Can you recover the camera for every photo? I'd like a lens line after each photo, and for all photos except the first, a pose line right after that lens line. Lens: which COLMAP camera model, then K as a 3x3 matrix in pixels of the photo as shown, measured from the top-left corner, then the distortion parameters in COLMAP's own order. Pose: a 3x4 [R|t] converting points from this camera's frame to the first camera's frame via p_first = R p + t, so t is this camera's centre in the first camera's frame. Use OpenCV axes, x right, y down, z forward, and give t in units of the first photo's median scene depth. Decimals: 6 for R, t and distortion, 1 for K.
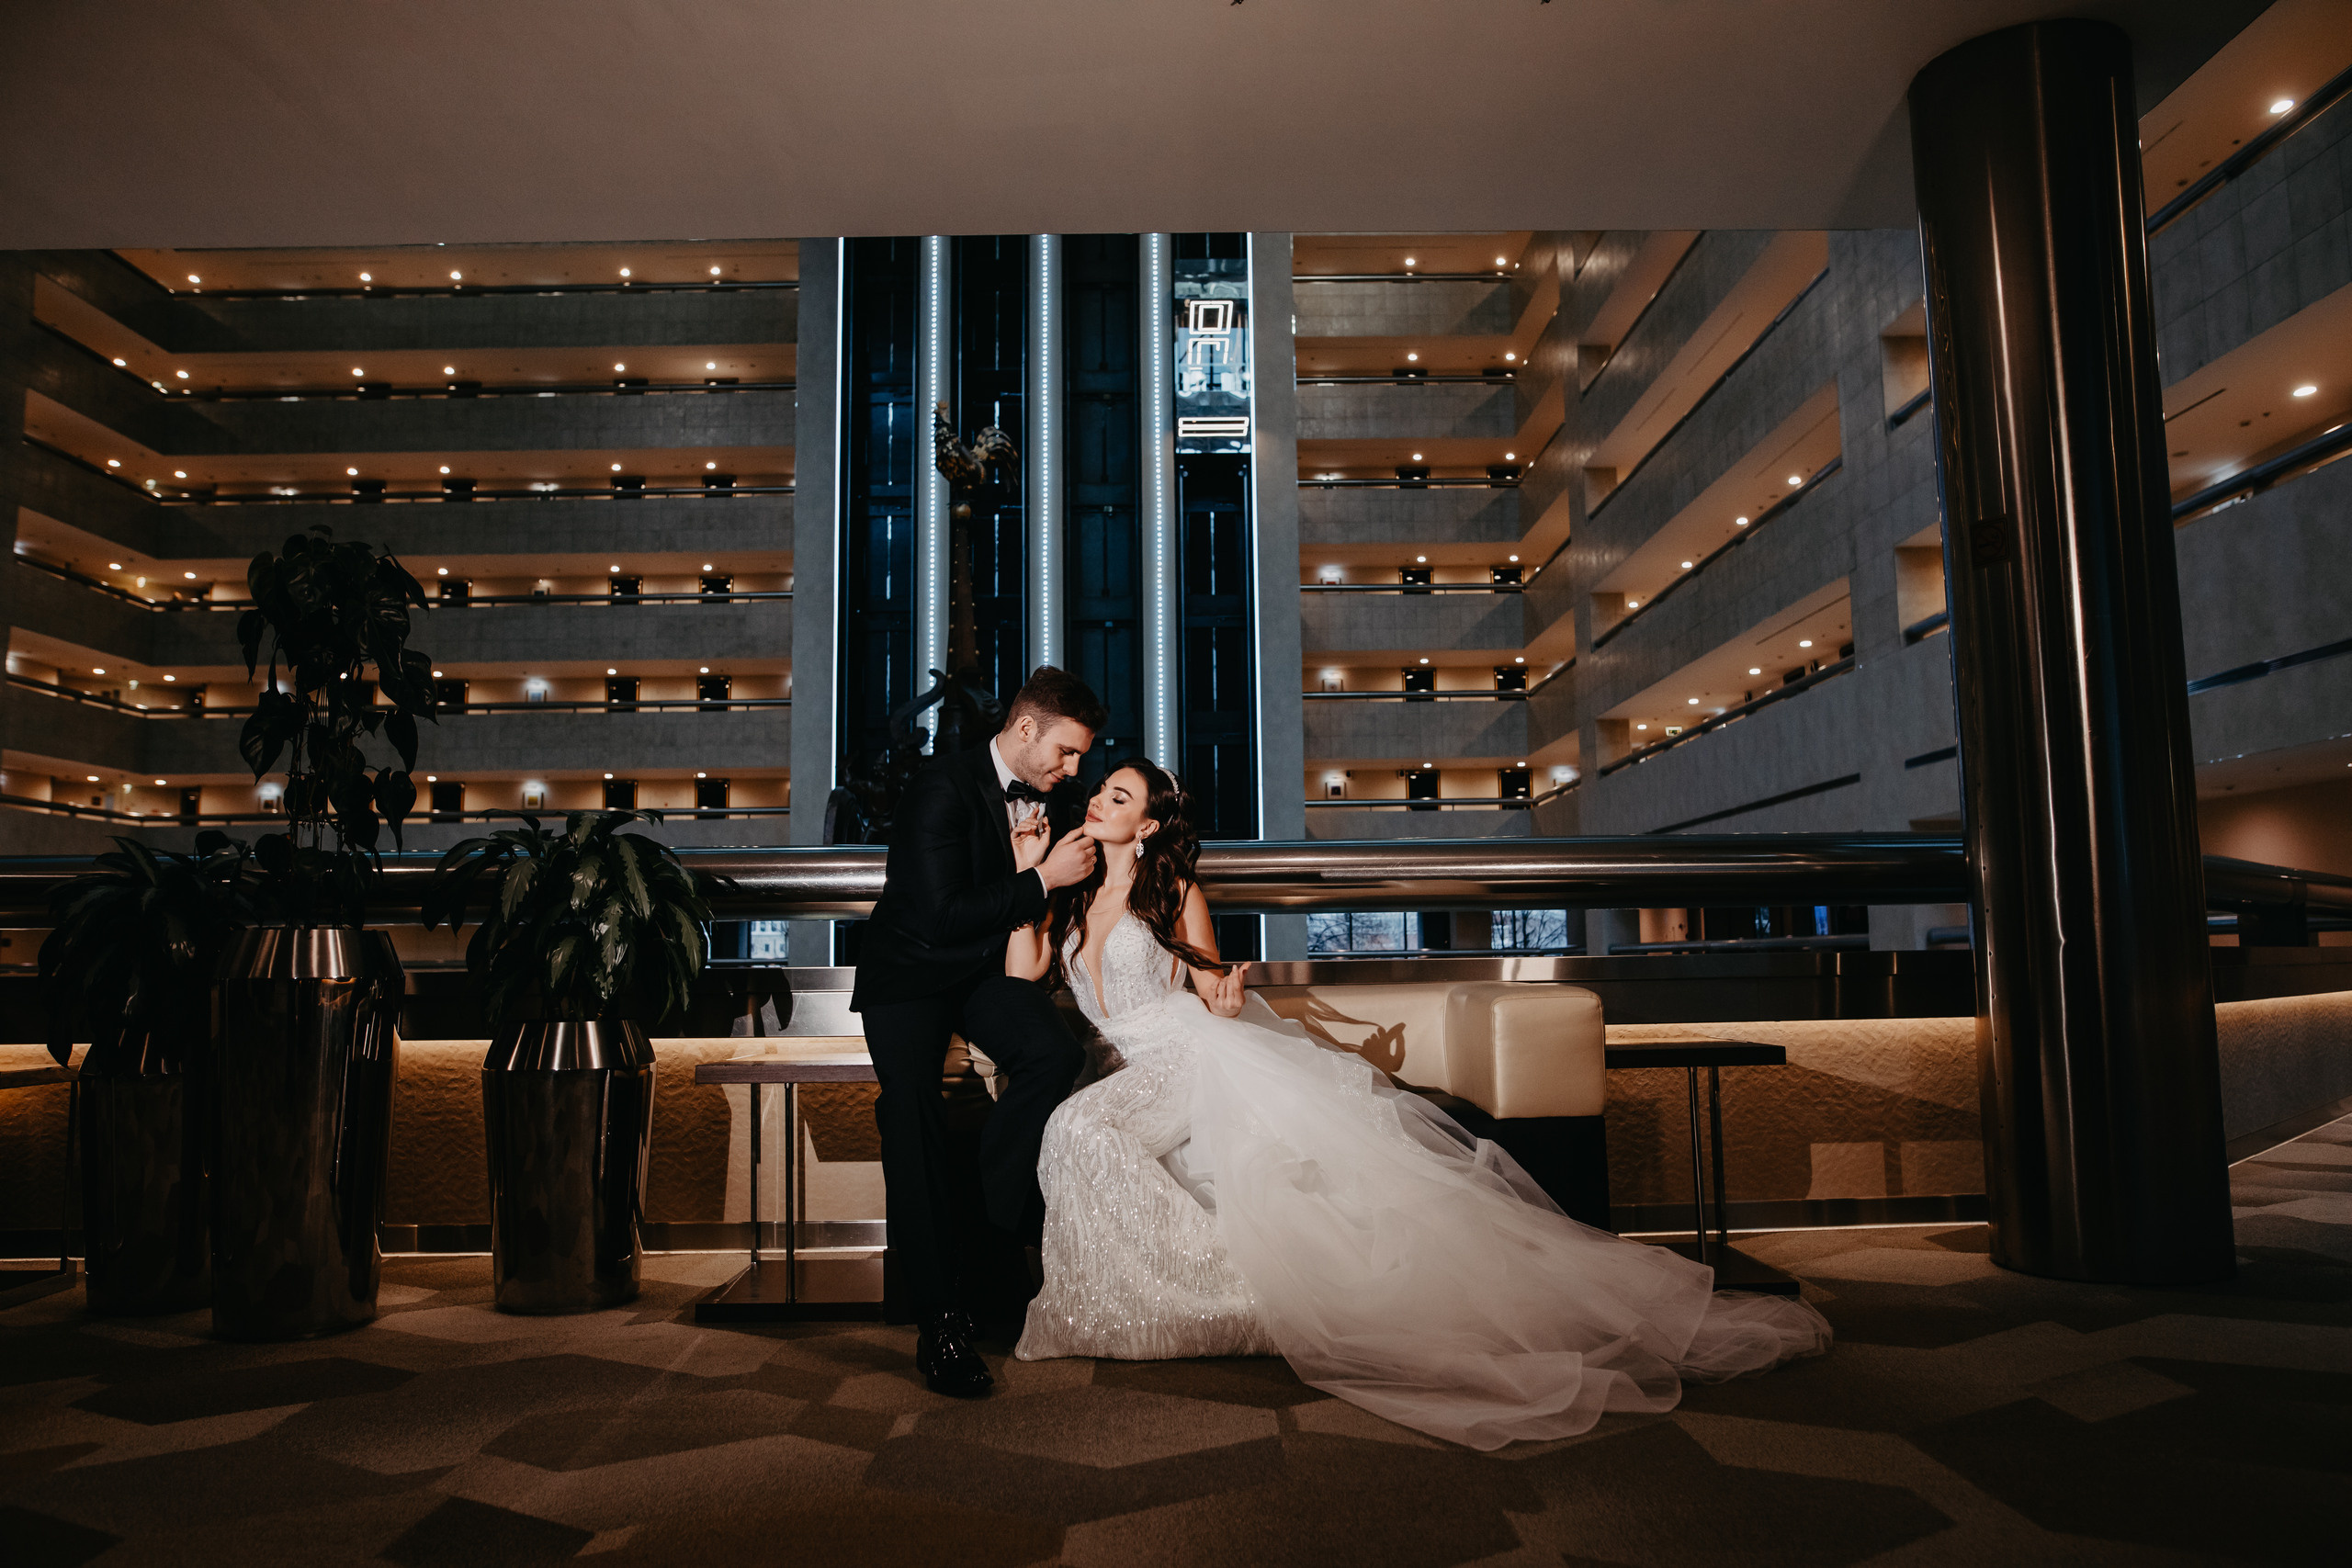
lens RADIAL K [[1628.5, 0, 1176.0], [0, 1628.5, 784.0], [0, 0, 1]] dist [-0.054963, 0.055388]
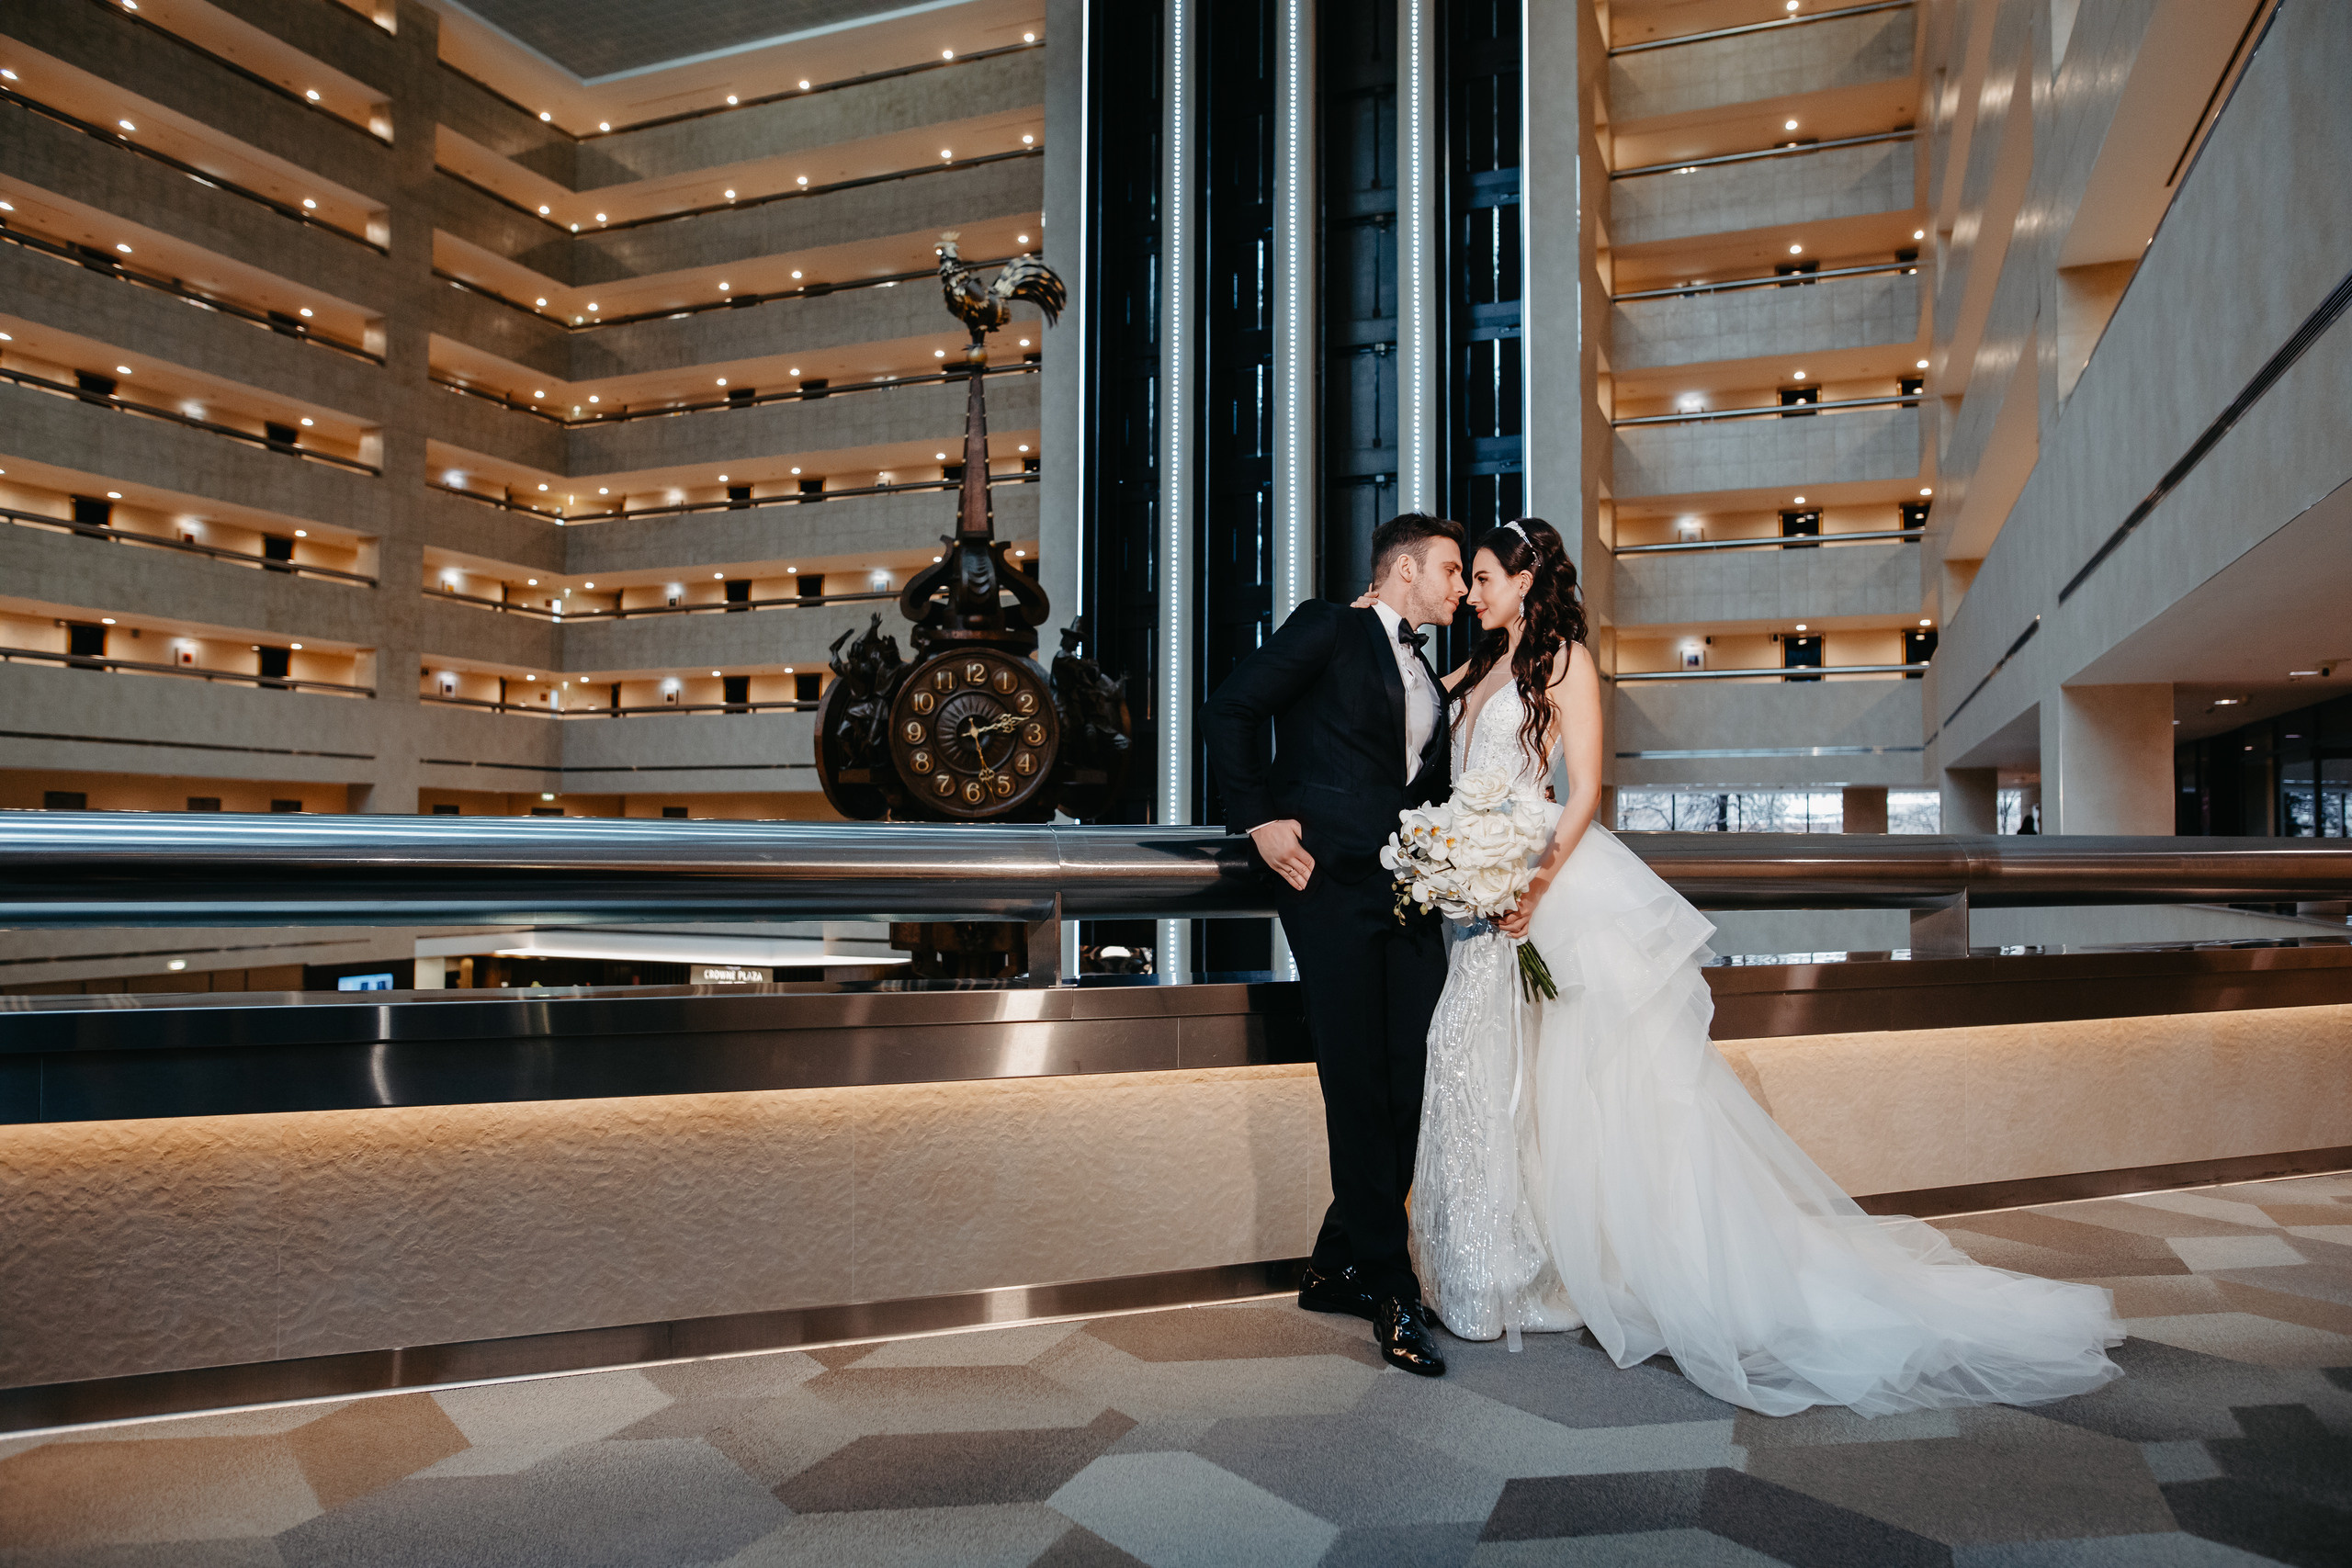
lens RADIAL K [[1628.5, 0, 1176.0], [0, 1628.5, 784.0], [0, 0, 1]] dist [-0.054963, 0.055388]
pose [[0.922669, 0.004841, -0.385564, 0.219379], [0.022966, 0.997456, 0.067480, 0.006312], [0.384910, -0.071117, 0.920210, 0.144699]]
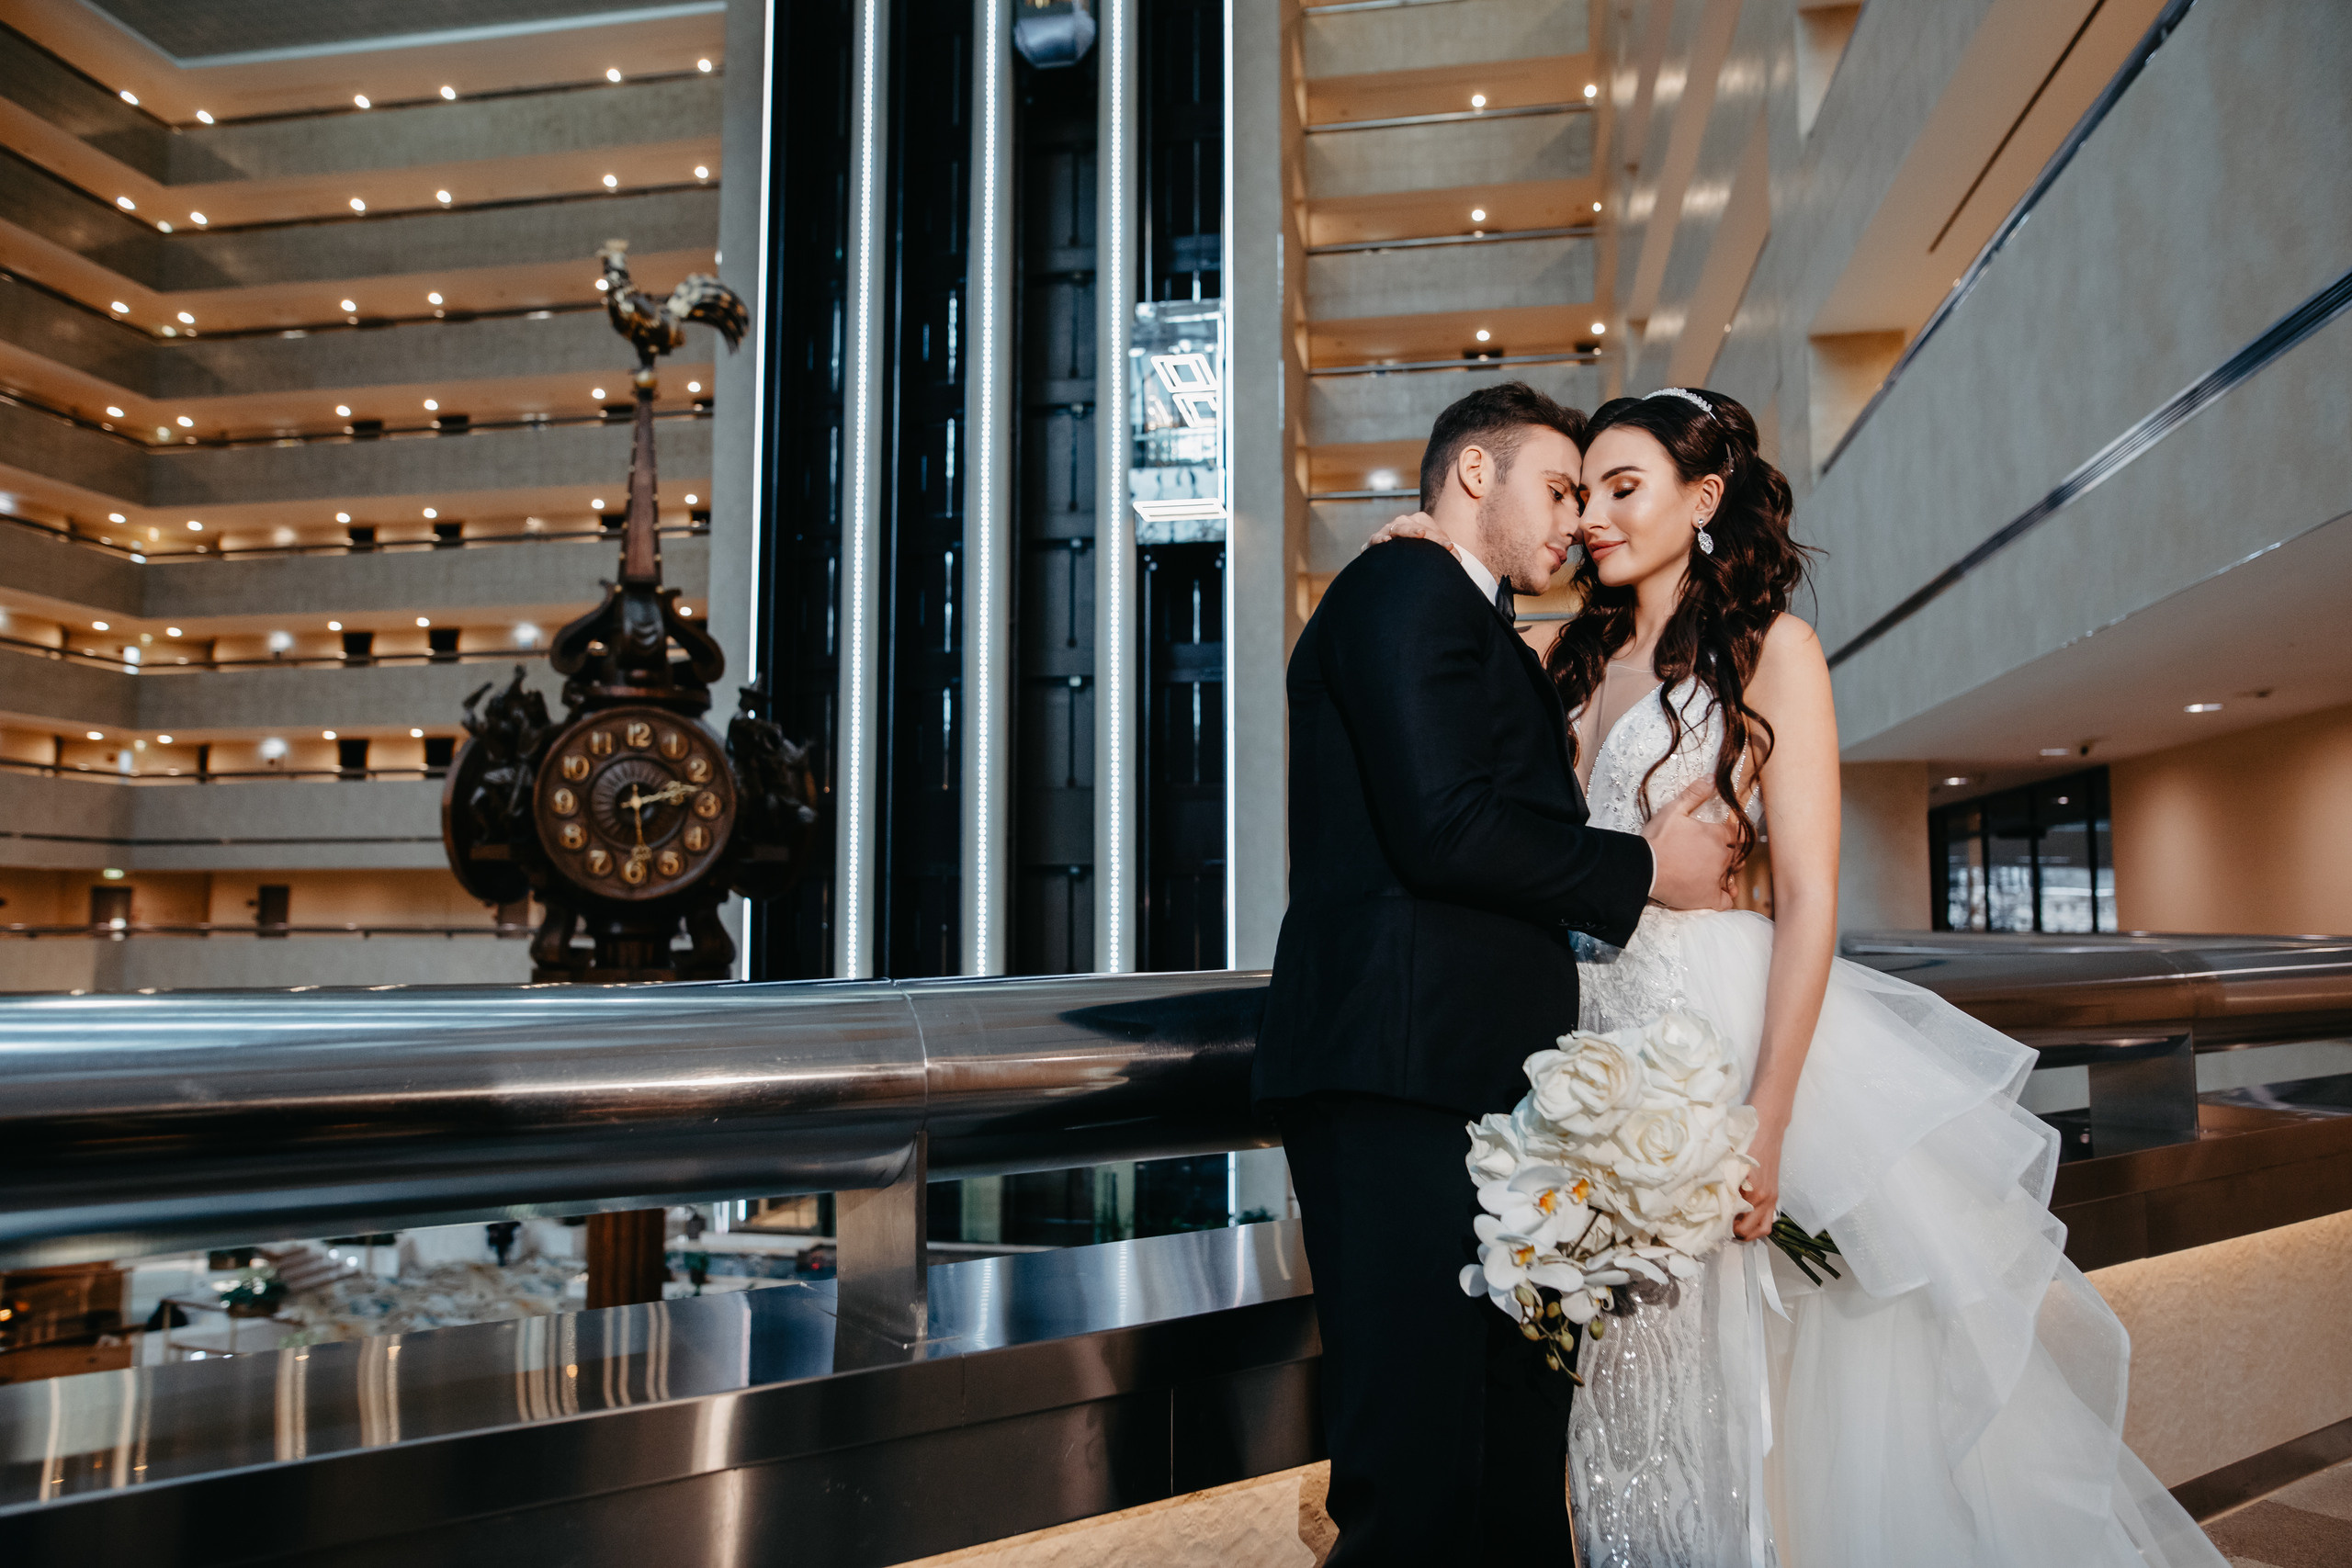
lens RADIAL K [[1623.2, 0, 1176.0], [0, 1623.2, 784.0], [0, 0, 1]] dist [-0.040810, 0.050954]
pose [[0.981729, -0.002706, -0.190265, 0.189776], [0.007449, 0.999679, 0.024218, 0.008719], [0.190139, -0.025193, 0.981434, 0.190524]]
